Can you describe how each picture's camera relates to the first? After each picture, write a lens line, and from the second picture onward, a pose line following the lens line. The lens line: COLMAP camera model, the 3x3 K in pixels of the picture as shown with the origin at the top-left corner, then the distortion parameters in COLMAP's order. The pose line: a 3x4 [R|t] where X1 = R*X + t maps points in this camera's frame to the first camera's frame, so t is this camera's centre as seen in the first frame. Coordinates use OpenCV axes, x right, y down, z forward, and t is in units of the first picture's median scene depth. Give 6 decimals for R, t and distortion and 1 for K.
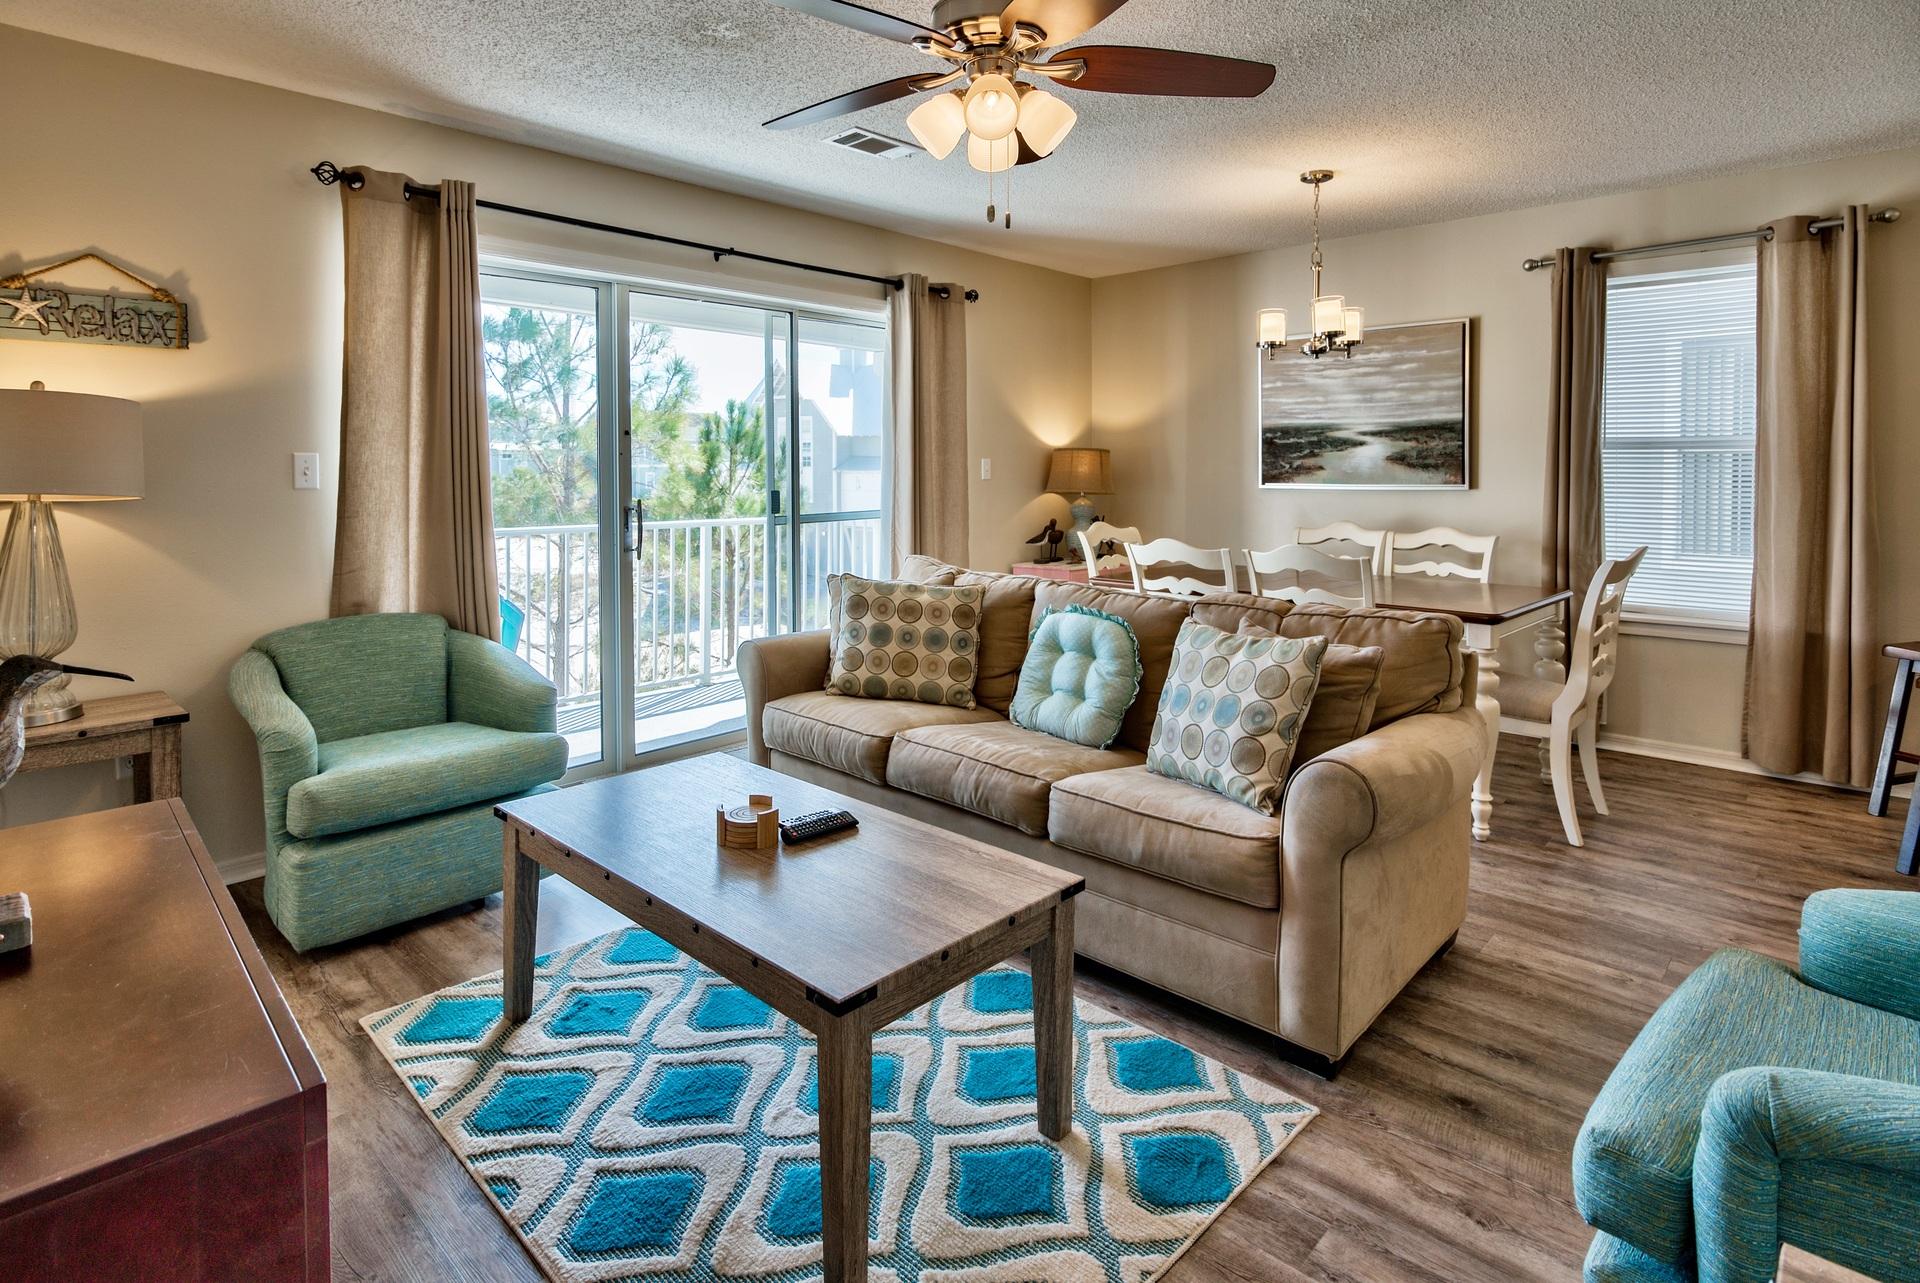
lens RADIAL K [[985.5, 0, 958.6], [0, 985.5, 593.7], [0, 0, 1]] dist [-0.004728, -0.001878]
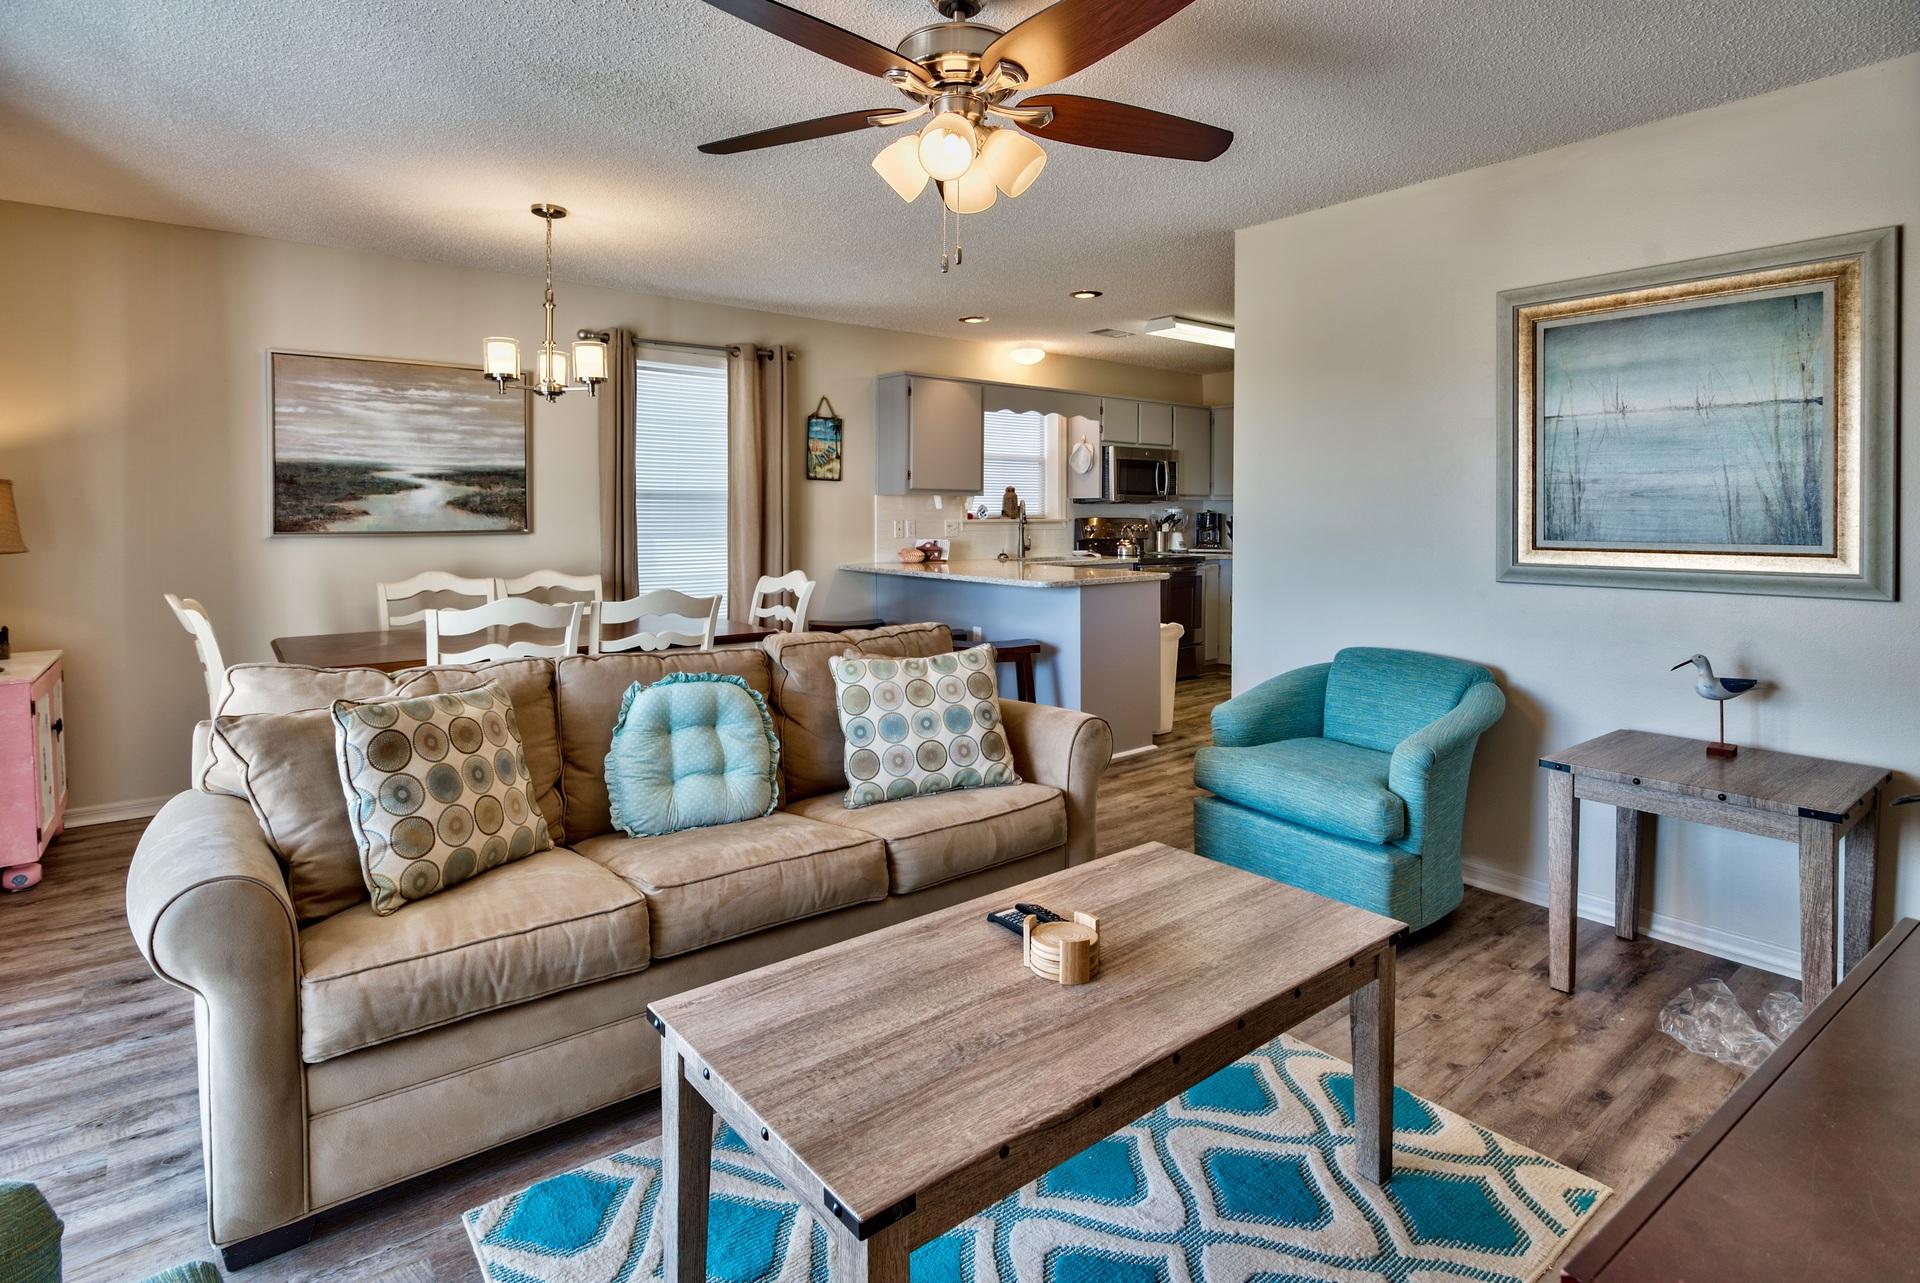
lens RADIAL K [[954.8, 0, 951.7], [0, 954.8, 614.1], [0, 0, 1]] dist [-0.001447, -0.000348]
pose [[0.144804, -0.101417, 0.984249, -0.596050], [0.121418, 0.989037, 0.084047, -0.072953], [-0.981983, 0.107335, 0.155530, 0.569030]]
